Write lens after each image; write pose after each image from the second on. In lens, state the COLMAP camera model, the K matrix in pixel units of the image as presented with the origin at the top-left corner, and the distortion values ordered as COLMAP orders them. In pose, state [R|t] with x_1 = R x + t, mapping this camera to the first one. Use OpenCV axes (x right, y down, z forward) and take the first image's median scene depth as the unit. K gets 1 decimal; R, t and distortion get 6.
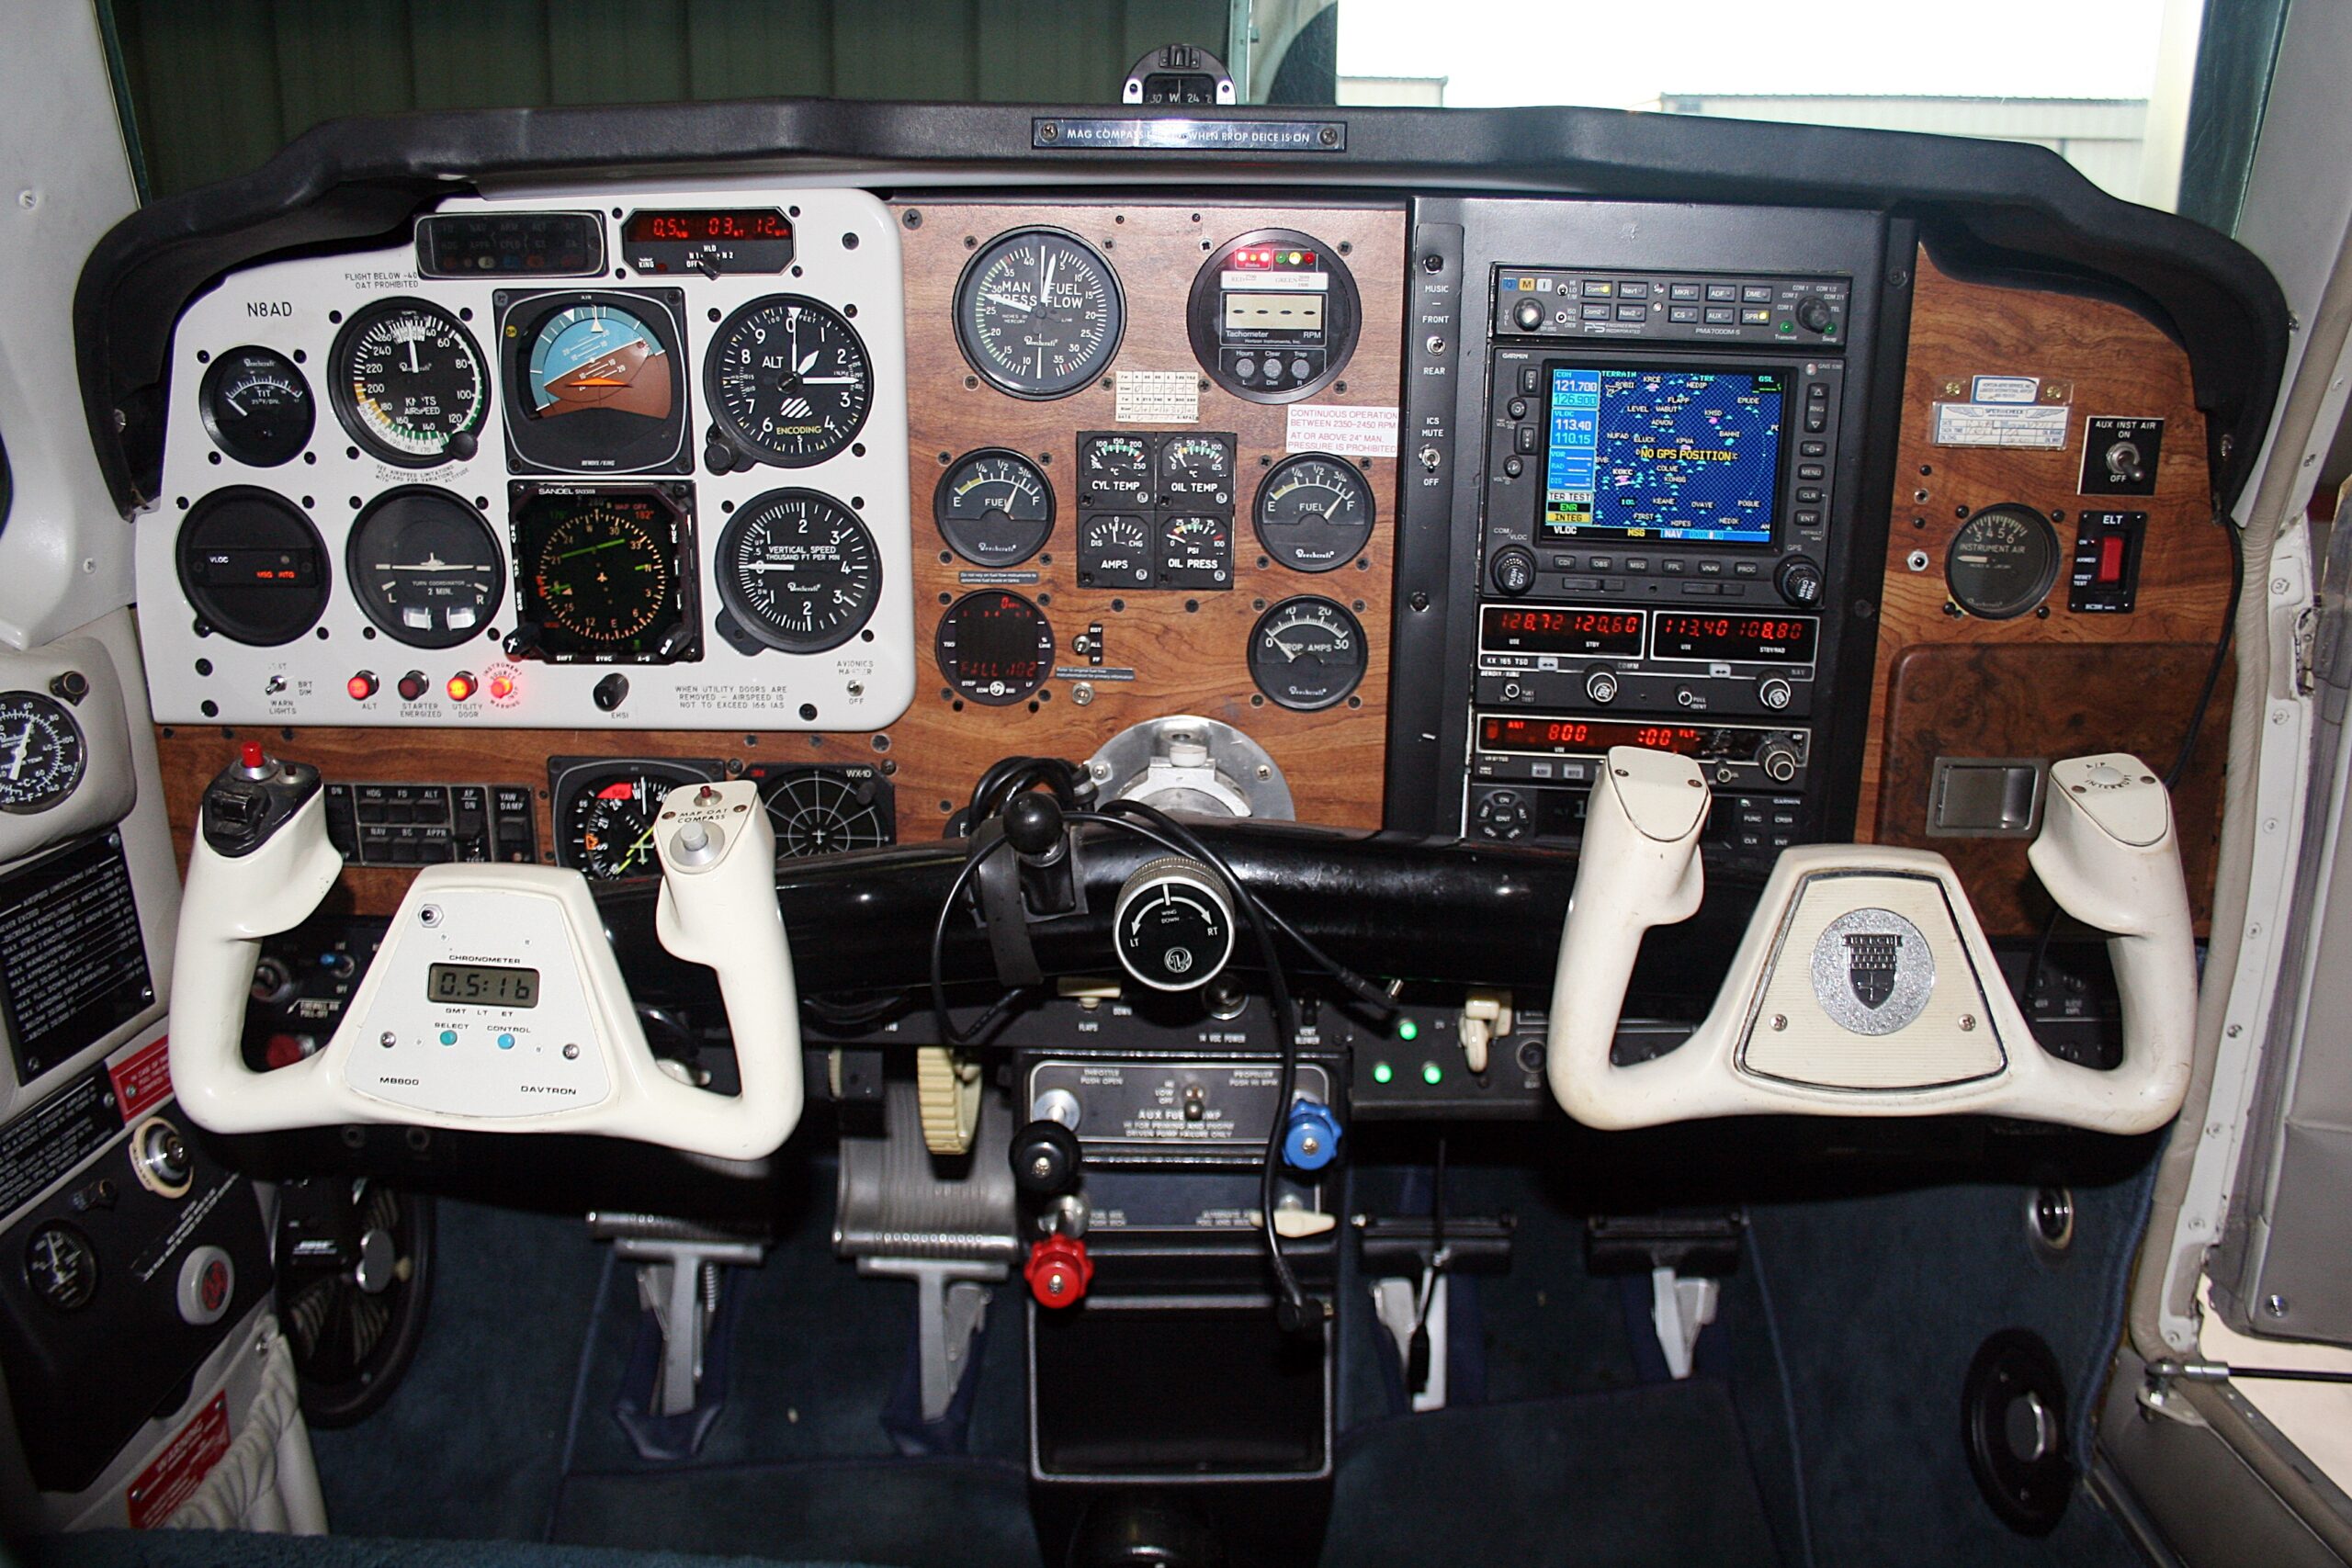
lens RADIAL K [[1927.3, 0, 1201.4], [0, 1927.3, 775.5], [0, 0, 1]] dist [-0.152208, 0.108540]
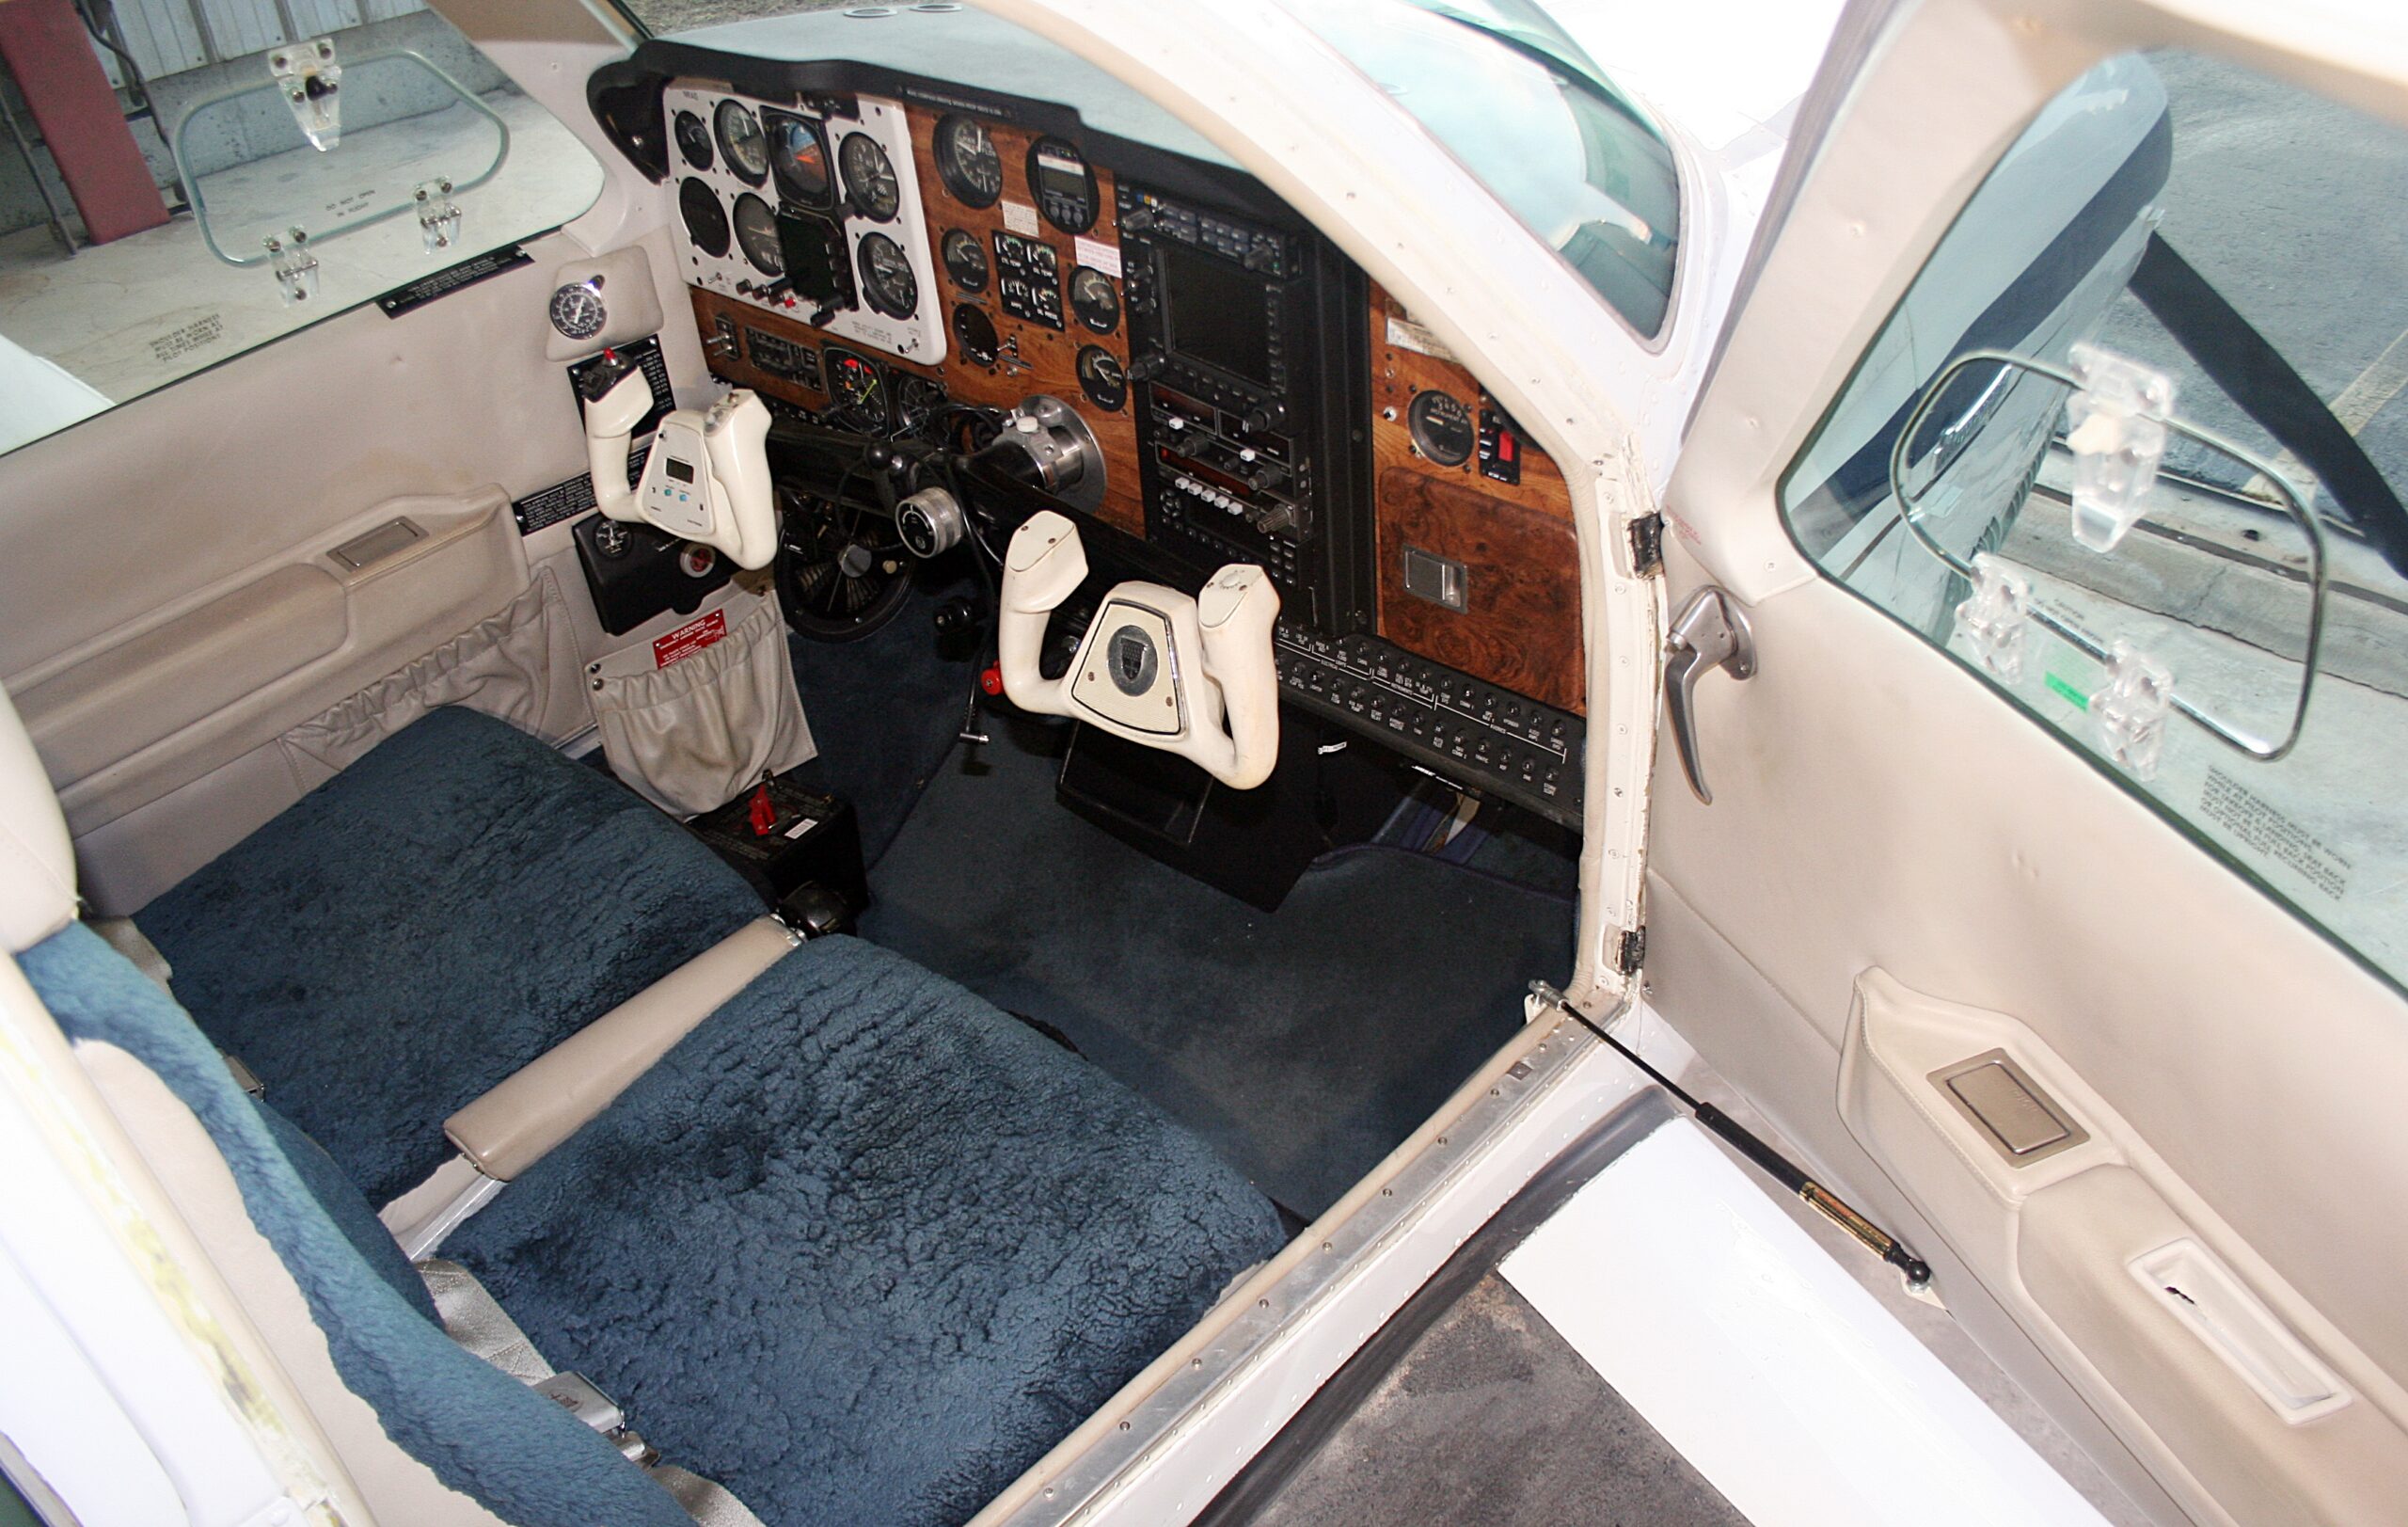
lens RADIAL K [[1962.0, 0, 1200.5], [0, 1962.0, 779.5], [0, 0, 1]] dist [-0.126666, 0.005011]
pose [[0.753045, 0.344034, -0.560859, 1.227571], [-0.113875, 0.907693, 0.403888, -0.455302], [0.648039, -0.240279, 0.722711, -0.263898]]
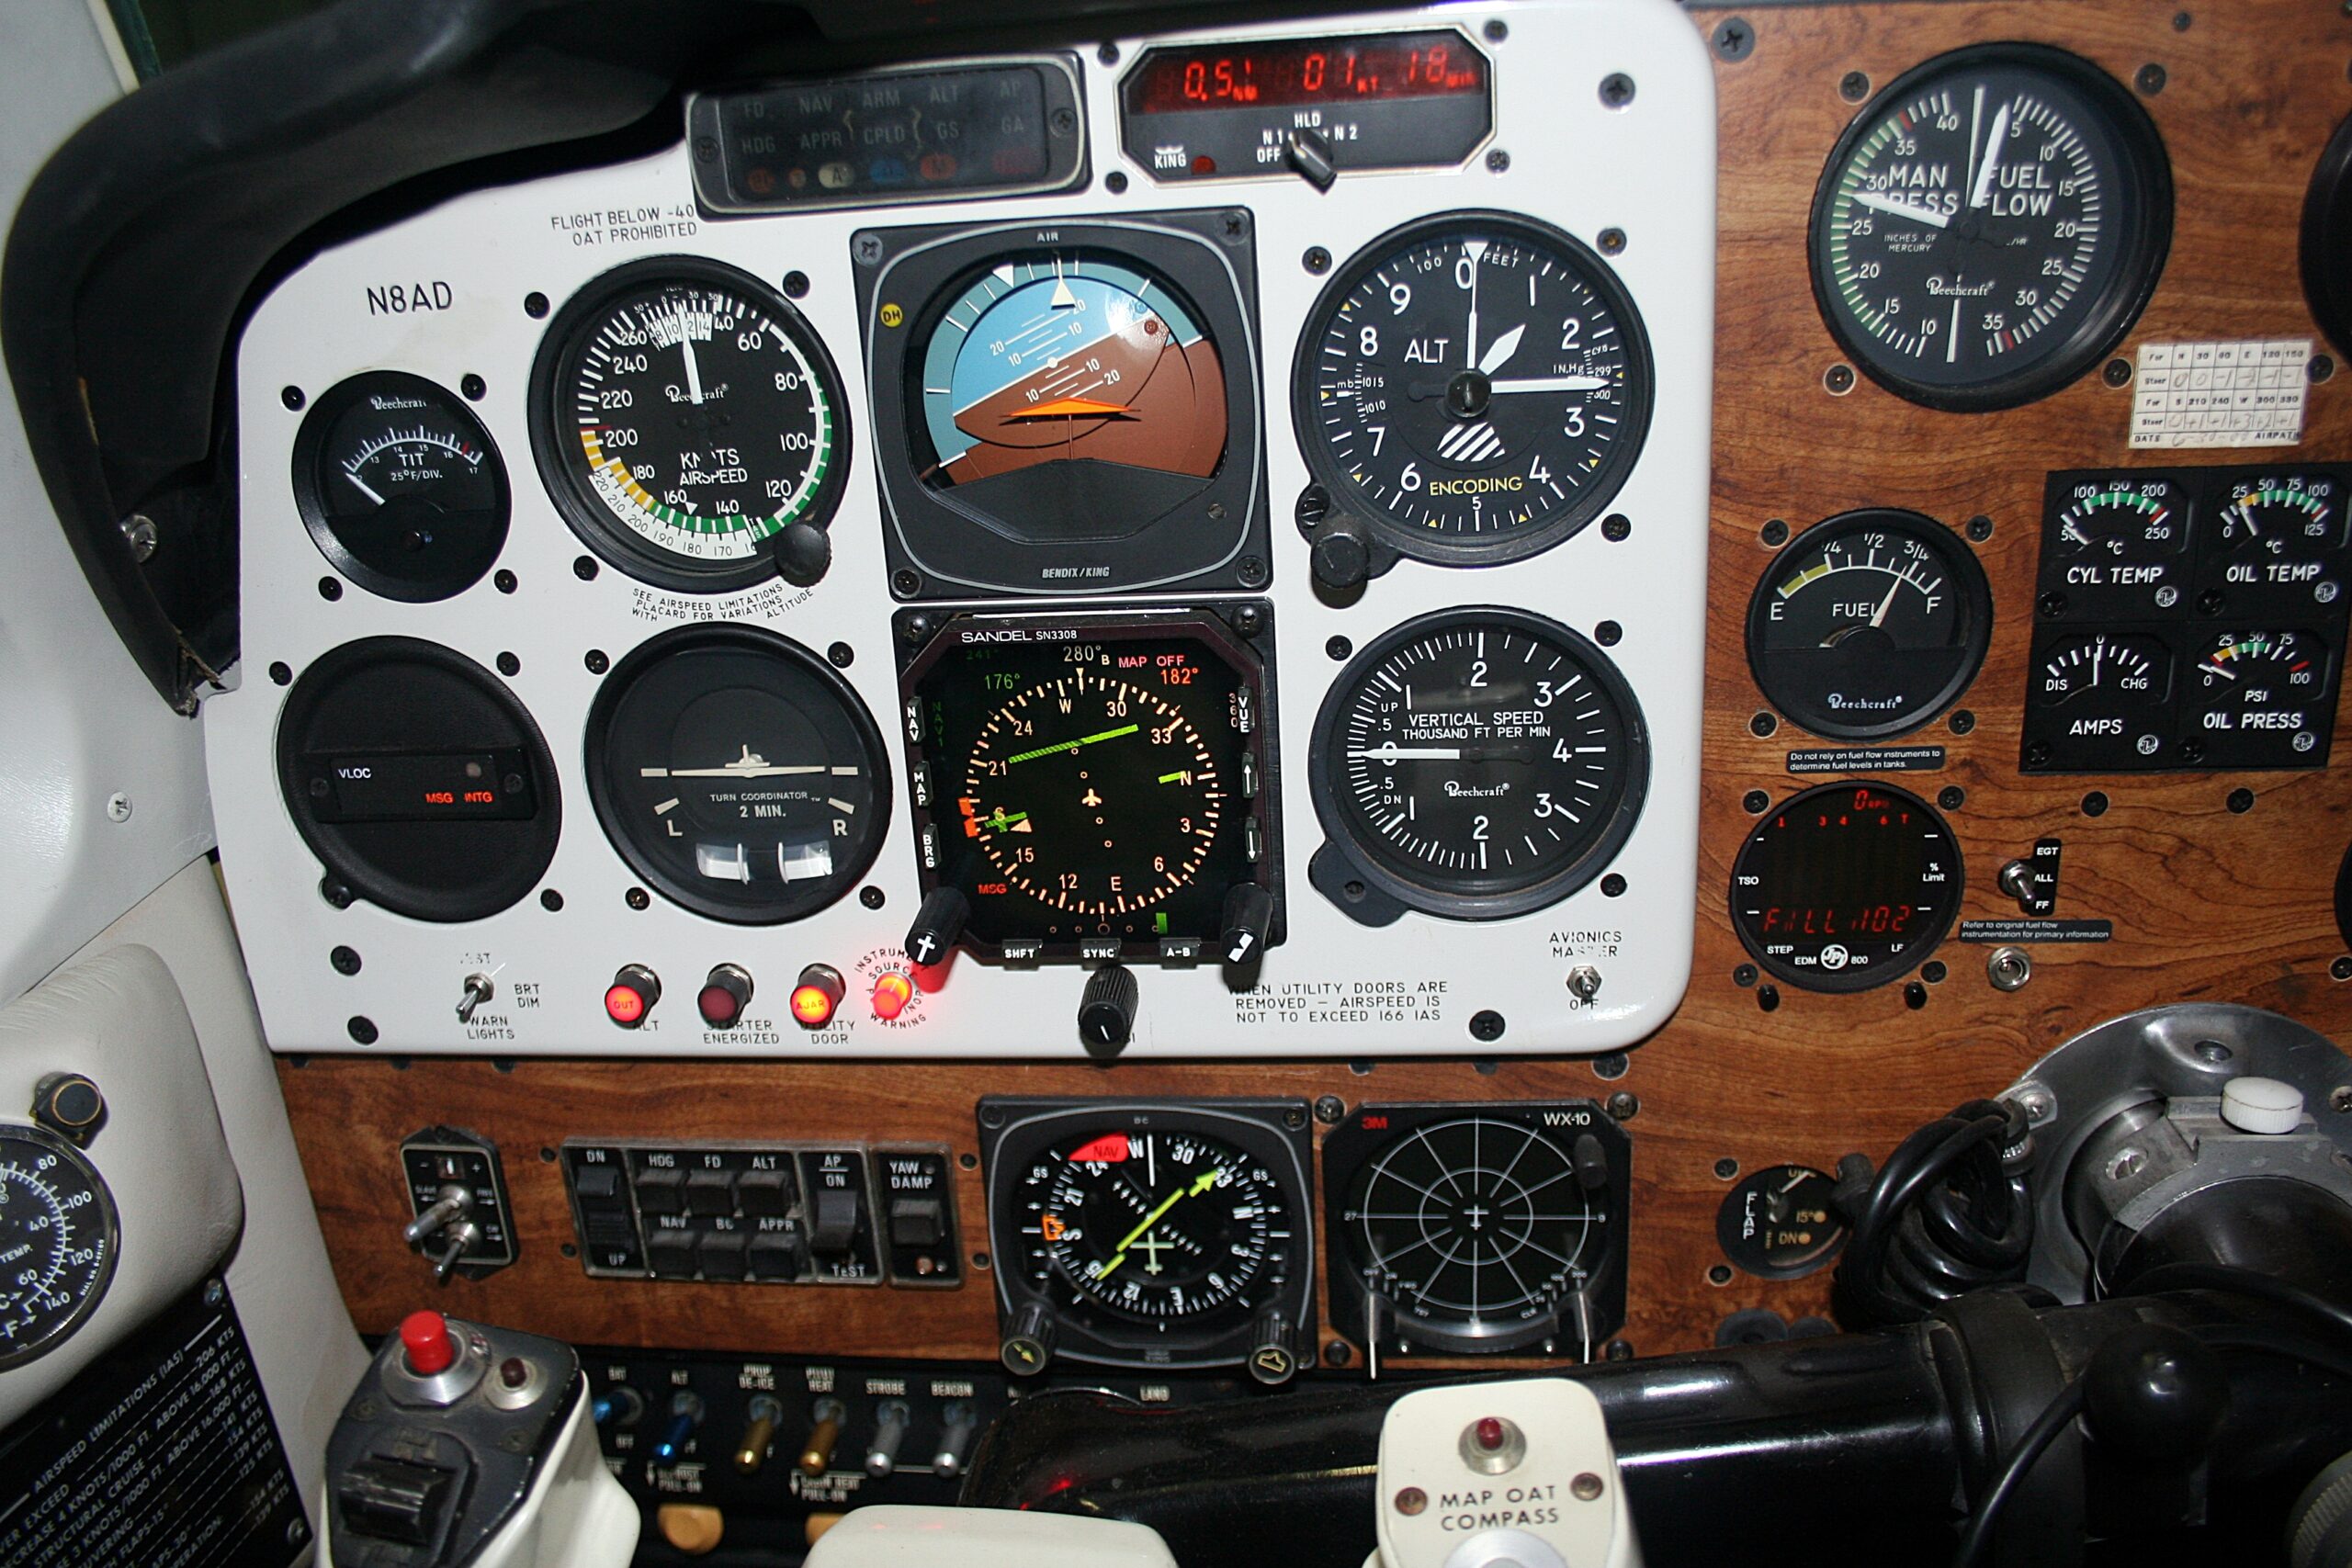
lens RADIAL K [[1927.3, 0, 1195.3], [0, 1927.3, 772.0], [0, 0, 1]] dist [-0.152208, 0.108540]
pose [[0.993356, -0.035381, -0.109505, -0.230725], [0.041520, 0.997661, 0.054294, -0.136760], [0.107328, -0.058480, 0.992502, 0.493818]]
